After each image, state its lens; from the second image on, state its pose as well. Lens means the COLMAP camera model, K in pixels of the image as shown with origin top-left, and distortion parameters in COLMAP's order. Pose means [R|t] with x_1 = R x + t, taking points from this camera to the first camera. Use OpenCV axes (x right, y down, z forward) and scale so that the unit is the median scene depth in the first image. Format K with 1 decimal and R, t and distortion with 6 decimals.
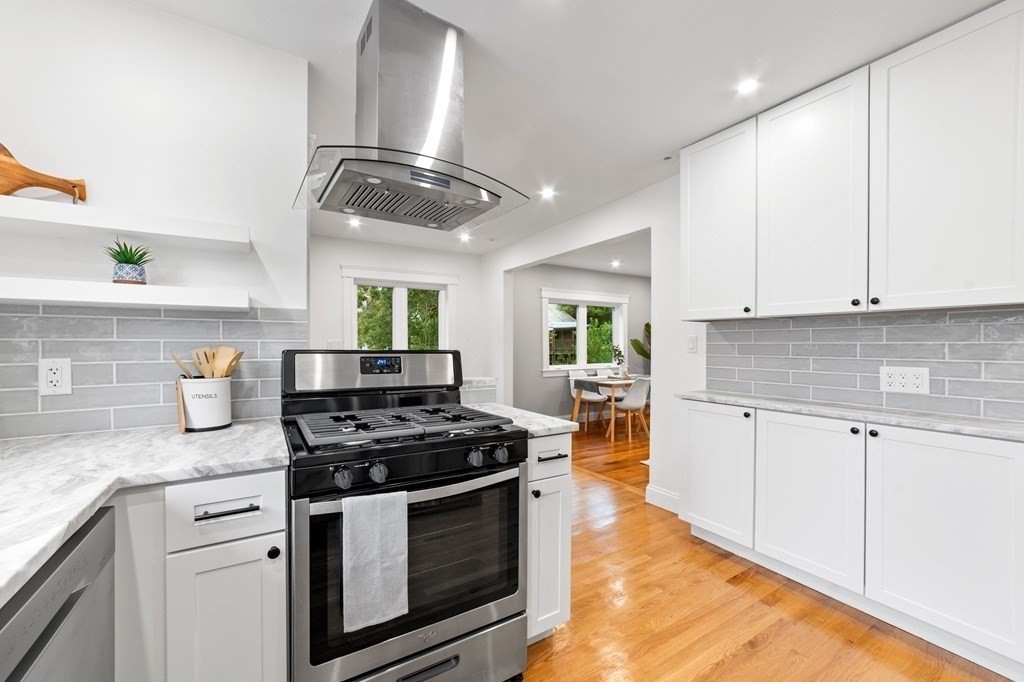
lens RADIAL K [[384.9, 0, 512.0], [0, 384.9, 341.0], [0, 0, 1]] dist [0.000419, 0.000113]
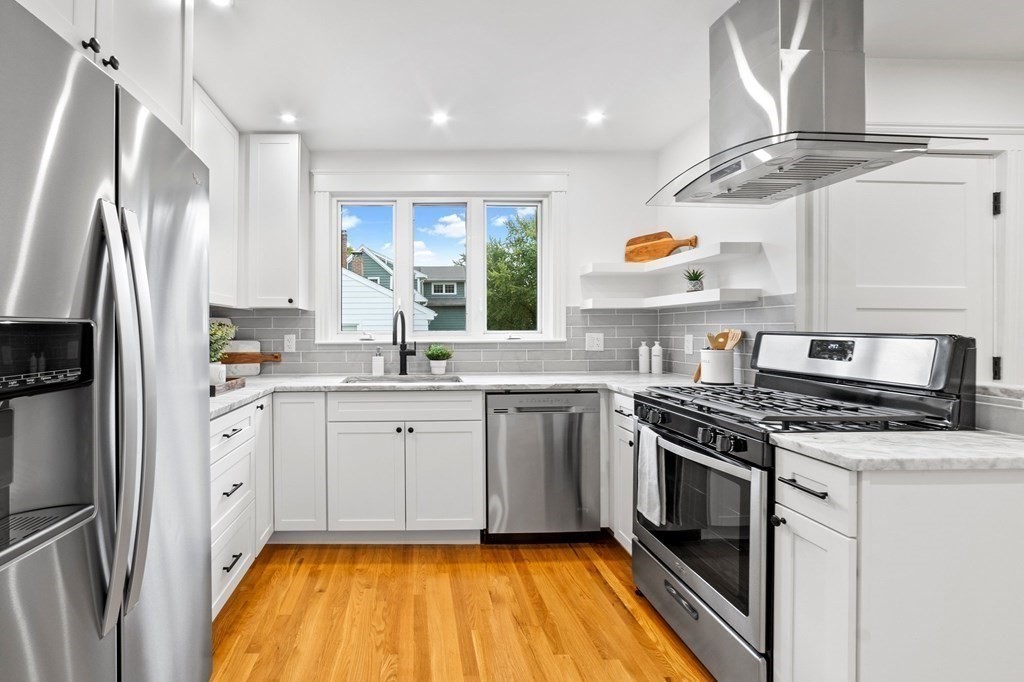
lens RADIAL K [[395.0, 0, 513.4], [0, 395.0, 330.2], [0, 0, 1]] dist [-0.015648, 0.000302]
pose [[-0.272751, -0.001500, -0.962083, 0.737220], [-0.000134, 0.999999, -0.001521, 0.020065], [0.962085, -0.000286, -0.272751, 0.568387]]
